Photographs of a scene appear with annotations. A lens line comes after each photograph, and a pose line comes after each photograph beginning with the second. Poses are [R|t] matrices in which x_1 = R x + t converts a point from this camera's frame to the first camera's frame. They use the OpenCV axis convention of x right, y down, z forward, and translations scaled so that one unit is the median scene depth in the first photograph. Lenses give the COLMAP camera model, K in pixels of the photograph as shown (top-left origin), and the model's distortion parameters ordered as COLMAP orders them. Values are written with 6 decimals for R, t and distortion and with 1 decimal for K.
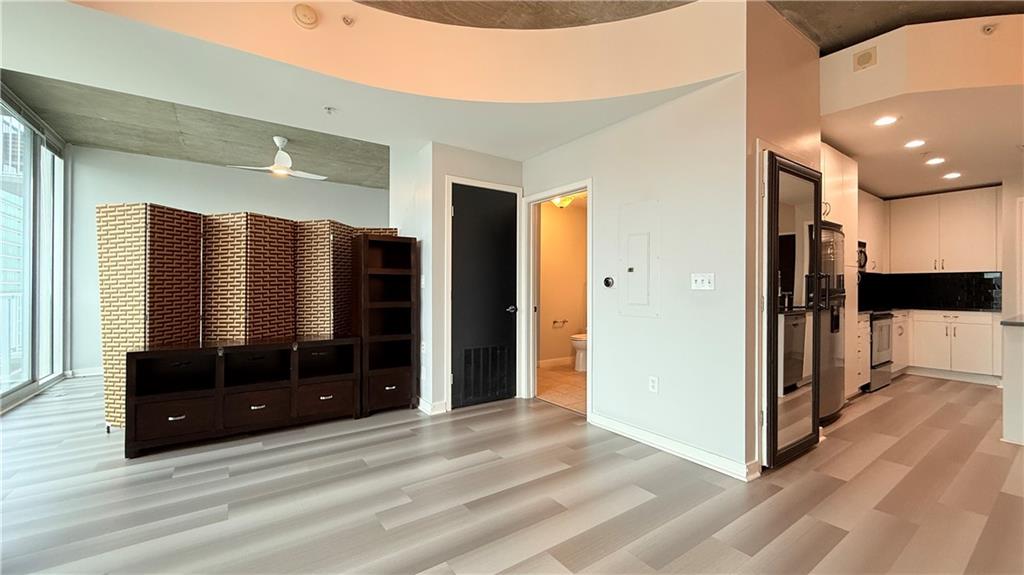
lens RADIAL K [[407.3, 0, 512.0], [0, 407.3, 287.5], [0, 0, 1]] dist [0.000057, -0.000240]
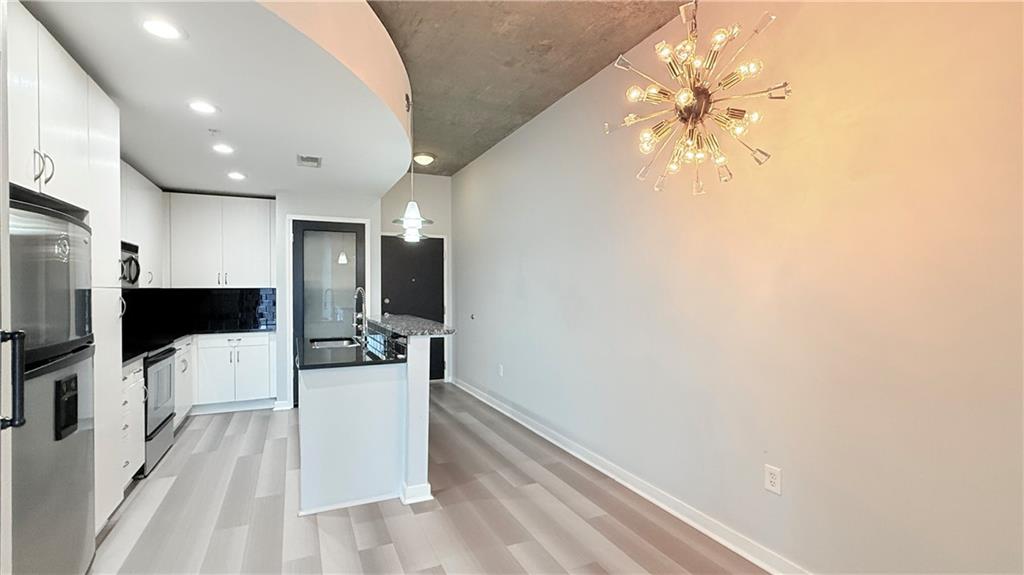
lens RADIAL K [[442.2, 0, 487.4], [0, 442.2, 291.1], [0, 0, 1]] dist [-0.000627, -0.000020]
pose [[0.199527, -0.009801, 0.979843, 0.346418], [0.003121, 0.999951, 0.009367, -0.051855], [-0.979887, 0.001189, 0.199548, 0.373581]]
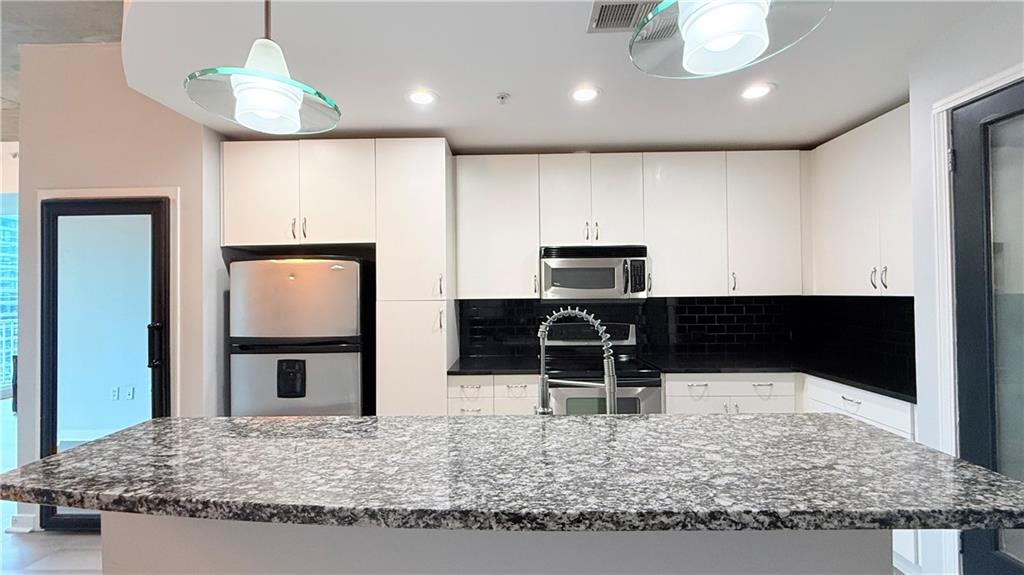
lens RADIAL K [[409.6, 0, 509.1], [0, 409.6, 287.2], [0, 0, 1]] dist [-0.000891, 0.000006]
pose [[0.808926, -0.019184, -0.587597, 1.359902], [0.013720, 0.999811, -0.013754, -0.063262], [0.587750, 0.003064, 0.809037, 0.561260]]
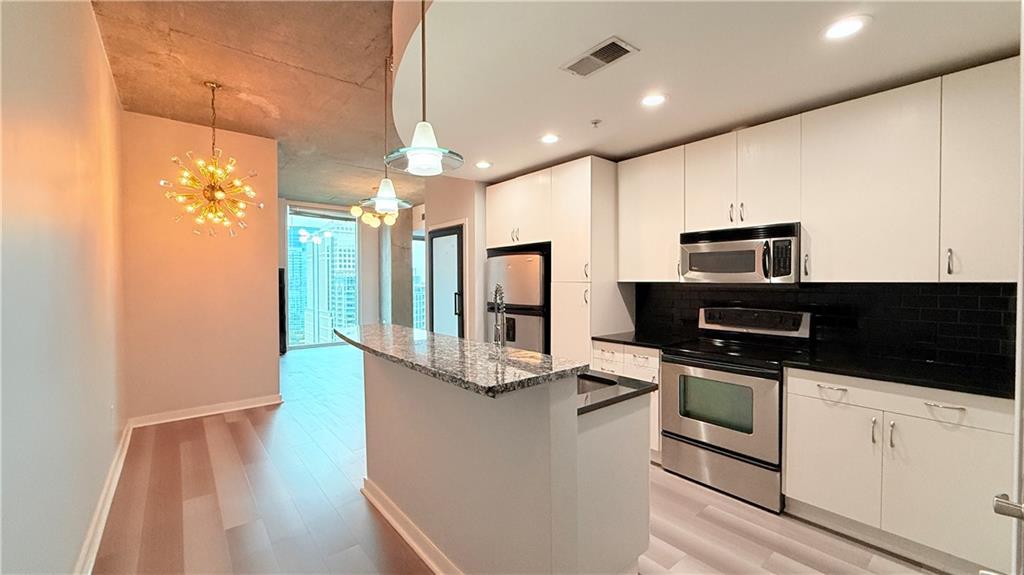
lens RADIAL K [[409.6, 0, 509.1], [0, 409.6, 287.2], [0, 0, 1]] dist [-0.000891, 0.000006]
pose [[0.073741, 0.015683, -0.997154, 1.736545], [0.004305, 0.999862, 0.016044, -0.056439], [0.997268, -0.005475, 0.073663, 0.805965]]
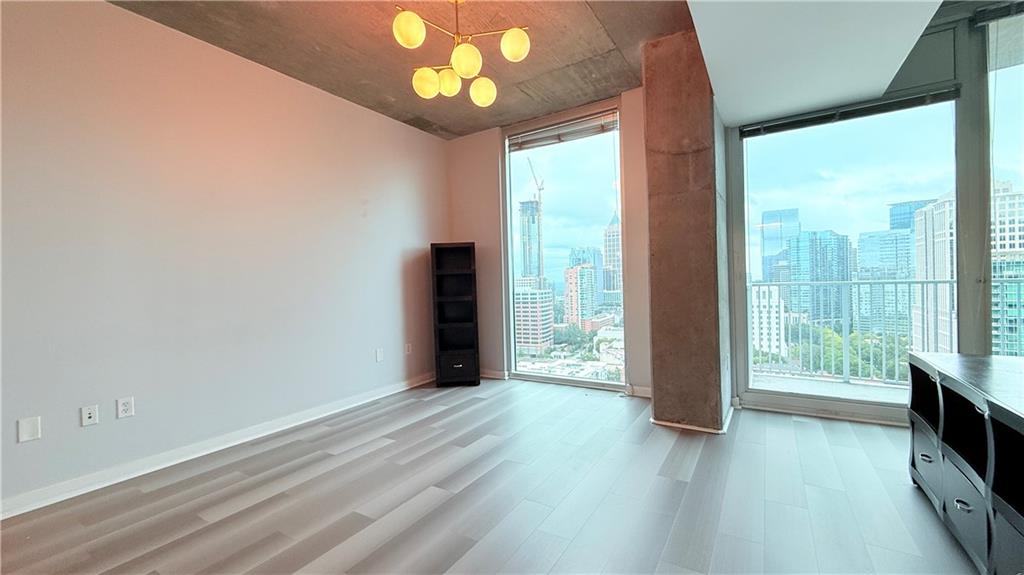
lens RADIAL K [[409.6, 0, 509.1], [0, 409.6, 287.2], [0, 0, 1]] dist [-0.000891, 0.000006]
pose [[-0.923604, 0.030347, -0.382144, 0.071216], [0.028968, 0.999536, 0.009362, 0.000255], [0.382251, -0.002423, -0.924055, 0.995232]]
